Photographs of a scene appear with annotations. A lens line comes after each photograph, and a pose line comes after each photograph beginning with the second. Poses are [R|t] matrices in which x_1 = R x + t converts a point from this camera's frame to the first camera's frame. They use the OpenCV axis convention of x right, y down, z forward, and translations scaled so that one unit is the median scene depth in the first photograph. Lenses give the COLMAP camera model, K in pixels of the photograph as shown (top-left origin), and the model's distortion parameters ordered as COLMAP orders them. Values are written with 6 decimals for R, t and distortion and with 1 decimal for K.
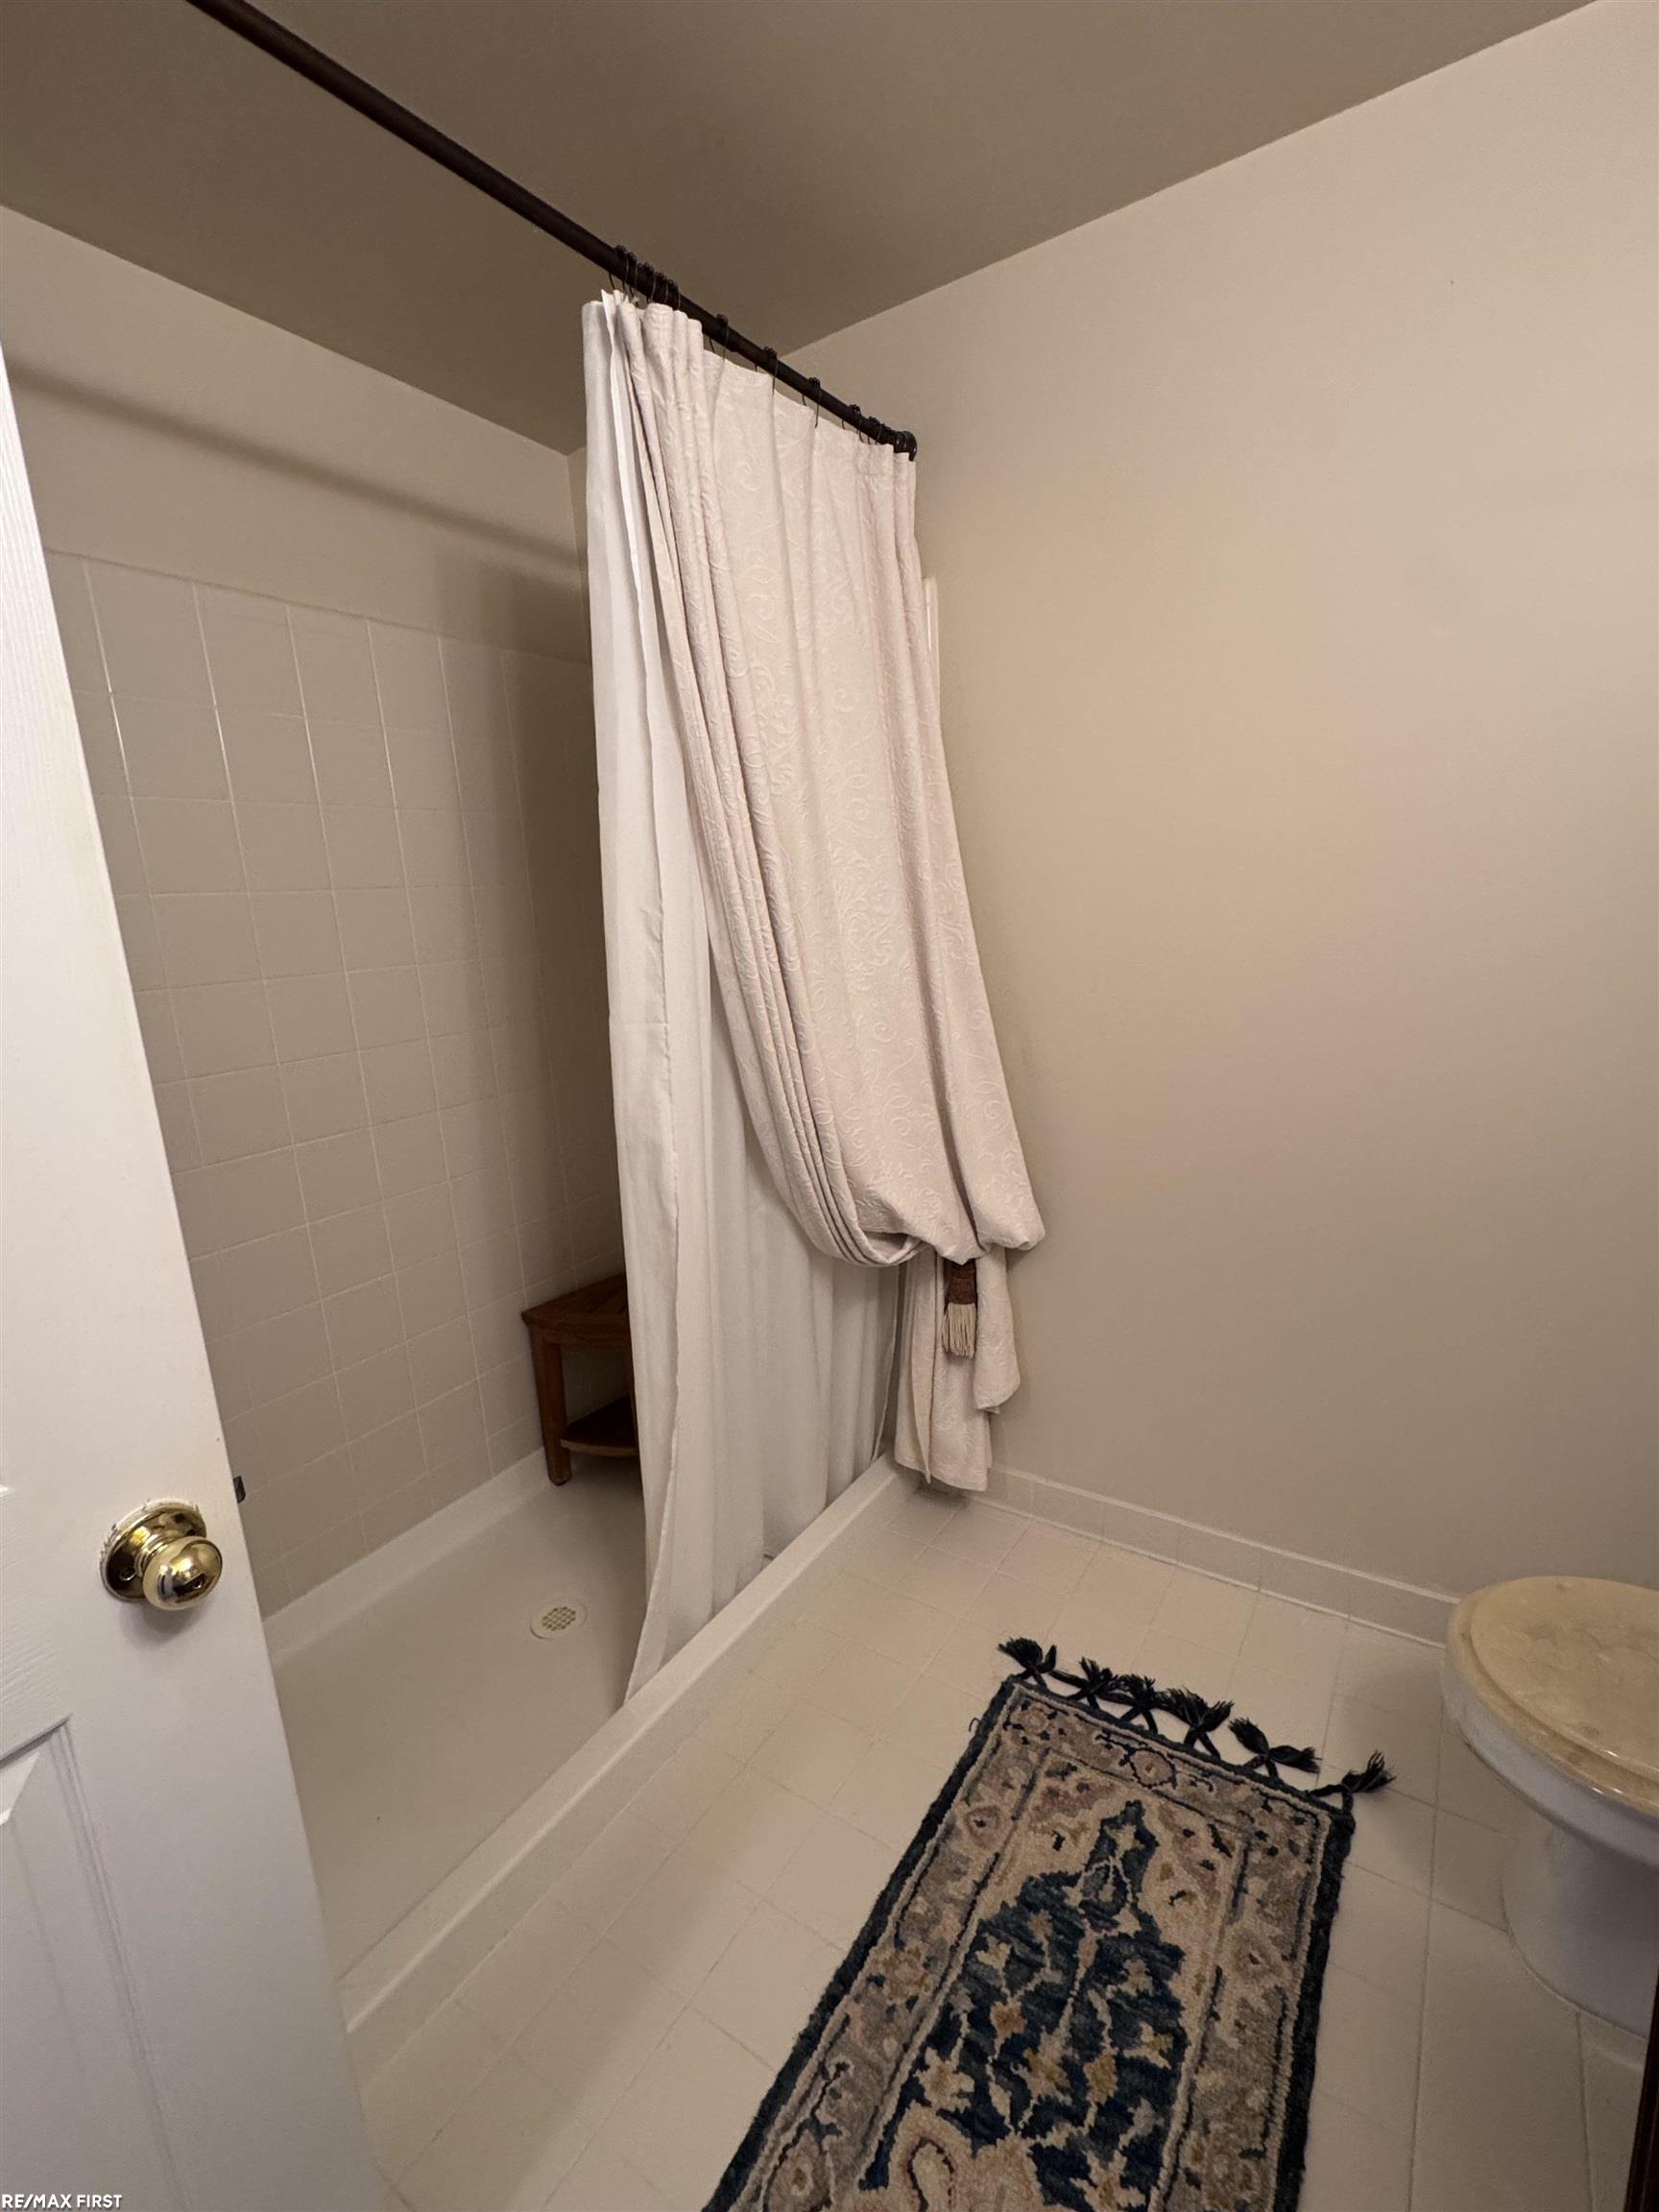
lens RADIAL K [[972.9, 0, 829.9], [0, 972.9, 1104.0], [0, 0, 1]] dist [0.001424, -0.000909]
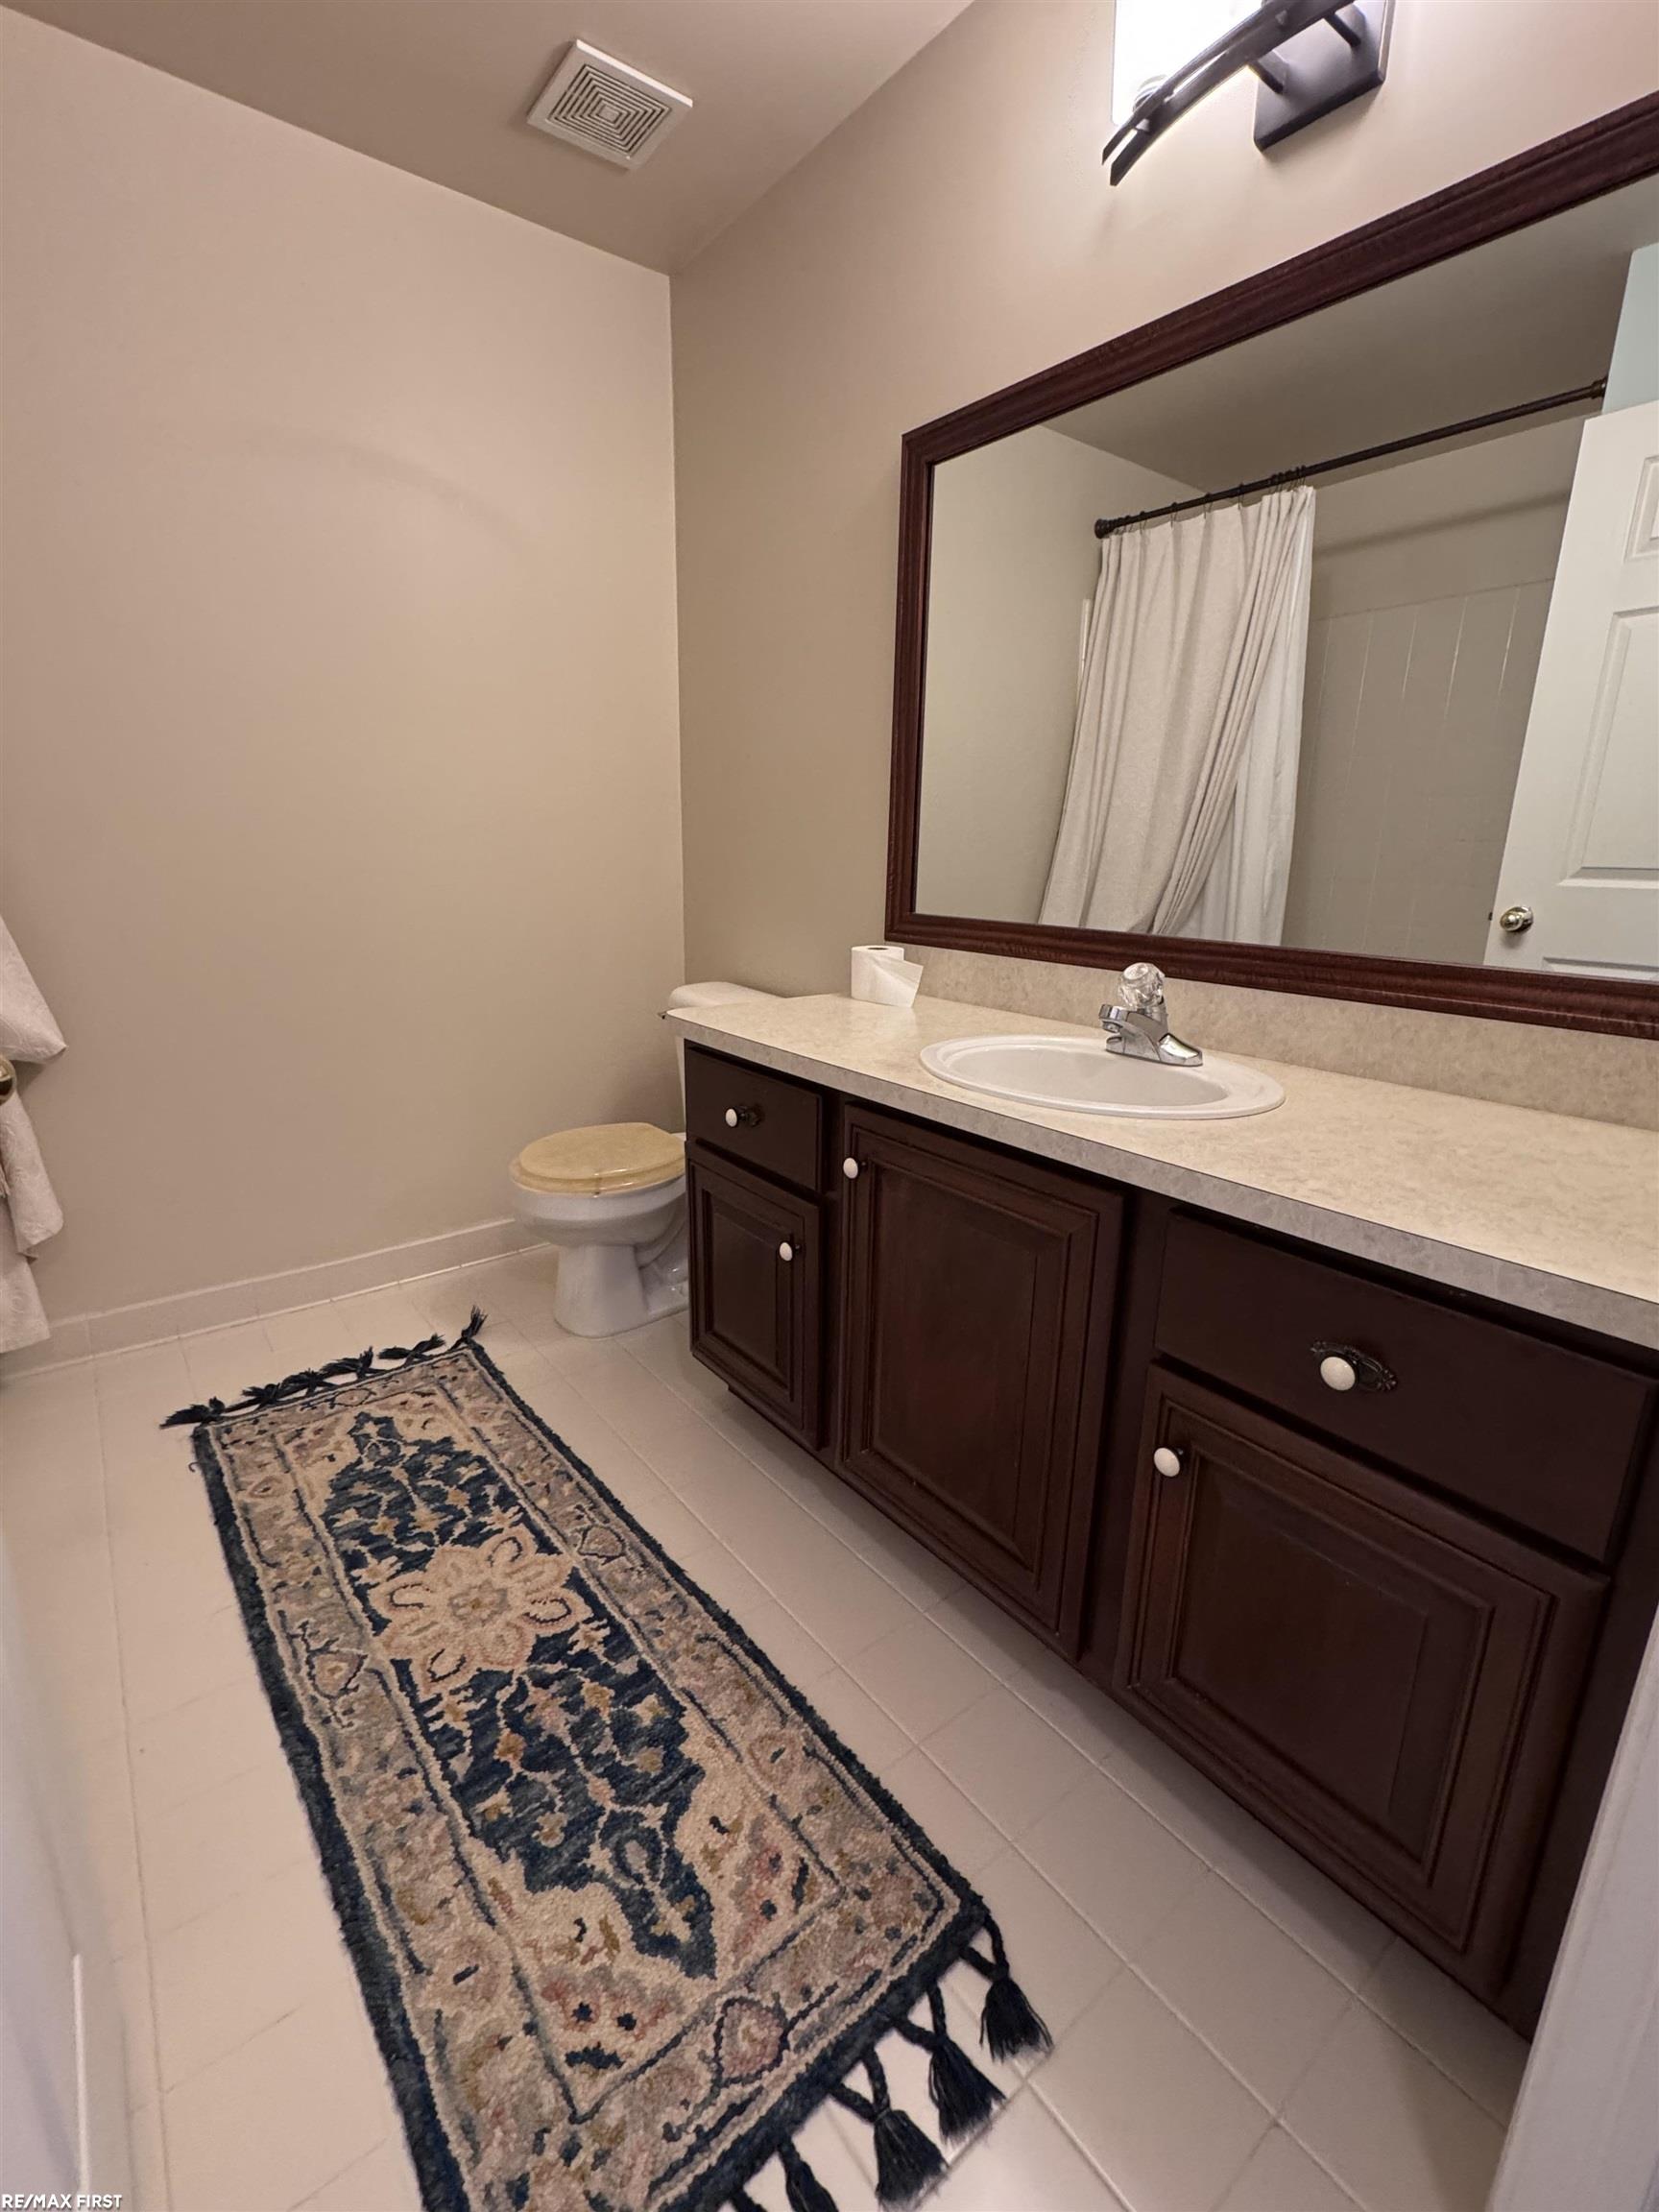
lens RADIAL K [[972.9, 0, 833.8], [0, 972.9, 1097.4], [0, 0, 1]] dist [0.001424, -0.000909]
pose [[0.306708, -0.176079, 0.935375, -0.703728], [0.168290, 0.977288, 0.128786, 0.280290], [-0.936808, 0.117914, 0.329375, -0.068072]]
